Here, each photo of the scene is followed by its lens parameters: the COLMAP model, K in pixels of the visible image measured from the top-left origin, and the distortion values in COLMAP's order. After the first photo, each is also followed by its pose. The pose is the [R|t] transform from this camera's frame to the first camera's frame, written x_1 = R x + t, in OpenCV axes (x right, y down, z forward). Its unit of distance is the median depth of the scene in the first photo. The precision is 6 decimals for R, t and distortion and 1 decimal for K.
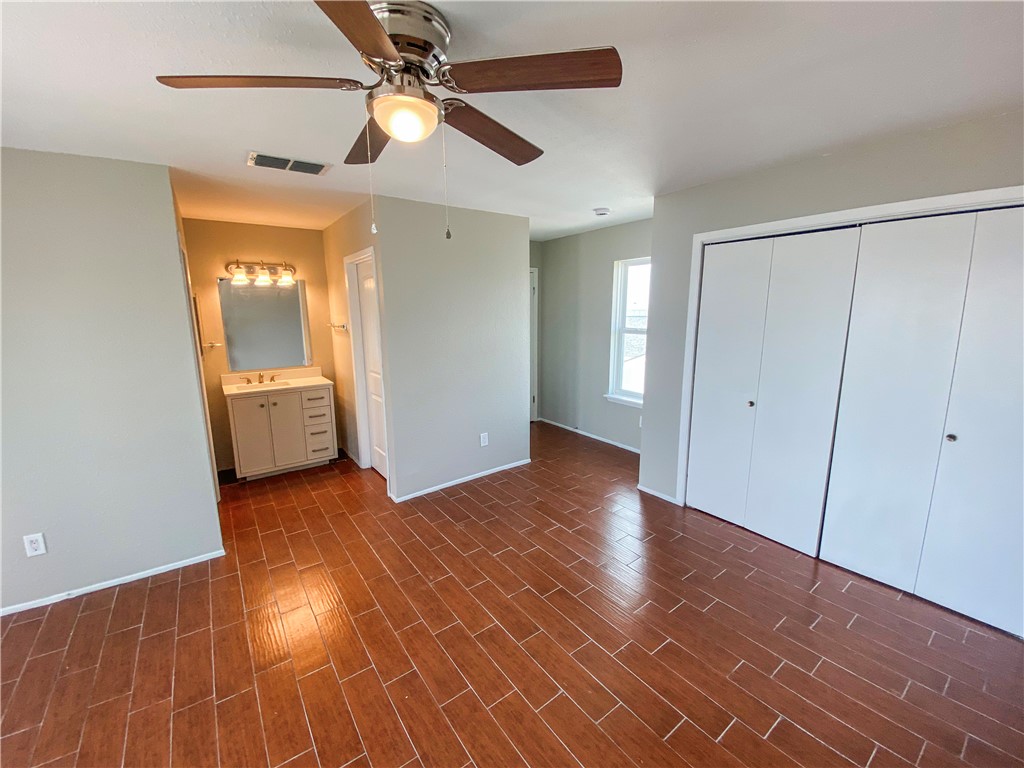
lens RADIAL K [[410.0, 0, 509.1], [0, 410.0, 378.6], [0, 0, 1]] dist [0.000042, -0.009001]
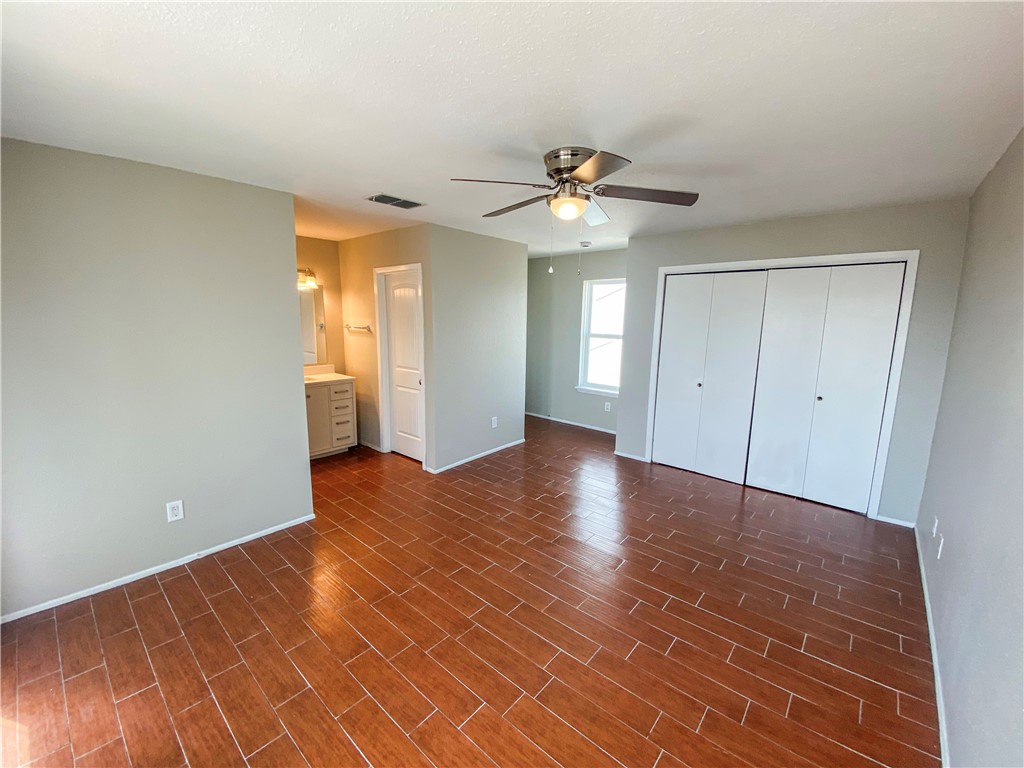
lens RADIAL K [[410.0, 0, 503.7], [0, 410.0, 378.8], [0, 0, 1]] dist [0.000042, -0.009001]
pose [[0.976551, -0.009195, 0.215089, -0.313327], [0.012700, 0.999808, -0.014920, 0.039799], [-0.214911, 0.017302, 0.976480, -0.215011]]
